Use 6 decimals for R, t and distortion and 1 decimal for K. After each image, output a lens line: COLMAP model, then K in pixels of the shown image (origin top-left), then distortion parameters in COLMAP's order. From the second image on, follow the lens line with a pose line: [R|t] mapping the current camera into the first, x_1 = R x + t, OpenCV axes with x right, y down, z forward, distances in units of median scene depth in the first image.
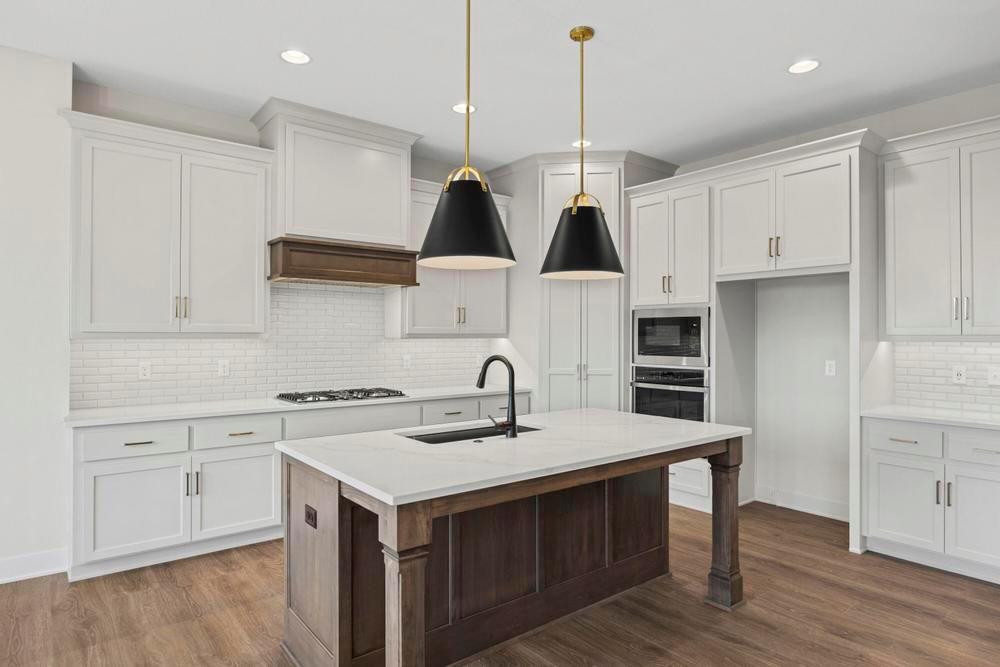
lens RADIAL K [[572.0, 0, 502.5], [0, 572.0, 335.7], [0, 0, 1]] dist [-0.010398, -0.000166]
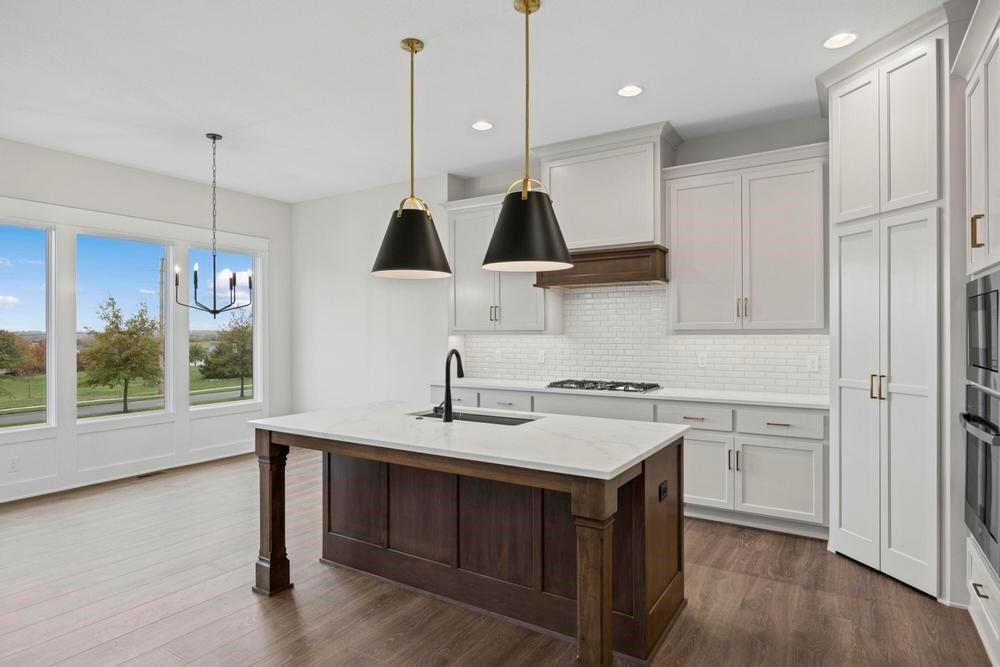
lens RADIAL K [[550.0, 0, 505.7], [0, 550.0, 335.9], [0, 0, 1]] dist [-0.007974, -0.002355]
pose [[0.335049, 0.002891, -0.942196, 0.785930], [0.003987, 0.999982, 0.004486, 0.002060], [0.942192, -0.005260, 0.335031, 0.540147]]
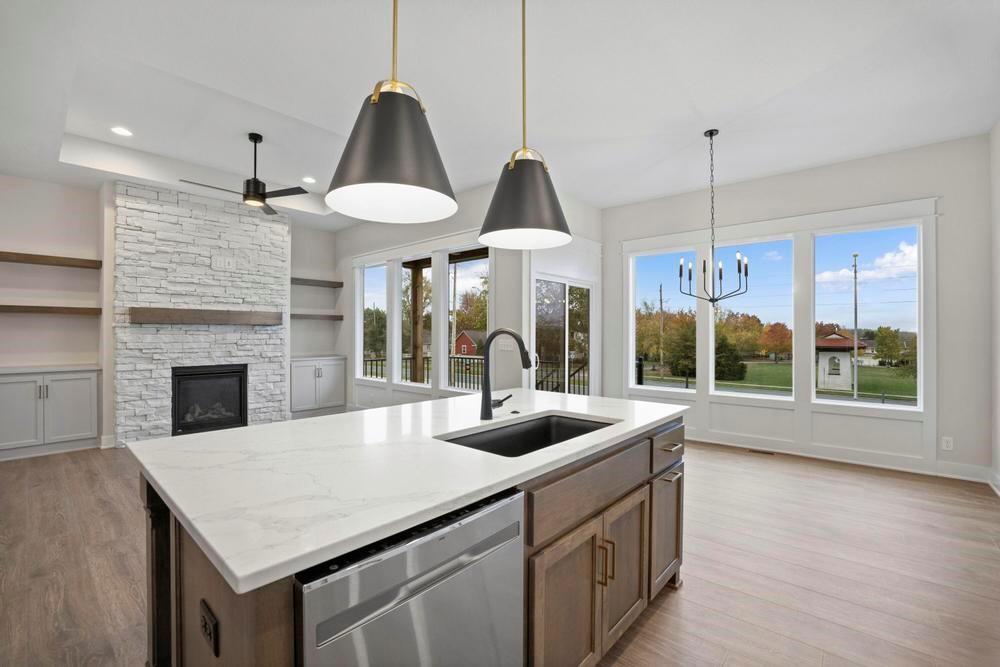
lens RADIAL K [[432.6, 0, 498.0], [0, 432.6, 332.4], [0, 0, 1]] dist [-0.034623, 0.006856]
pose [[-0.987535, -0.005379, -0.157308, 0.075517], [-0.005052, 0.999984, -0.002482, 0.026529], [0.157319, -0.001656, -0.987546, 1.217657]]
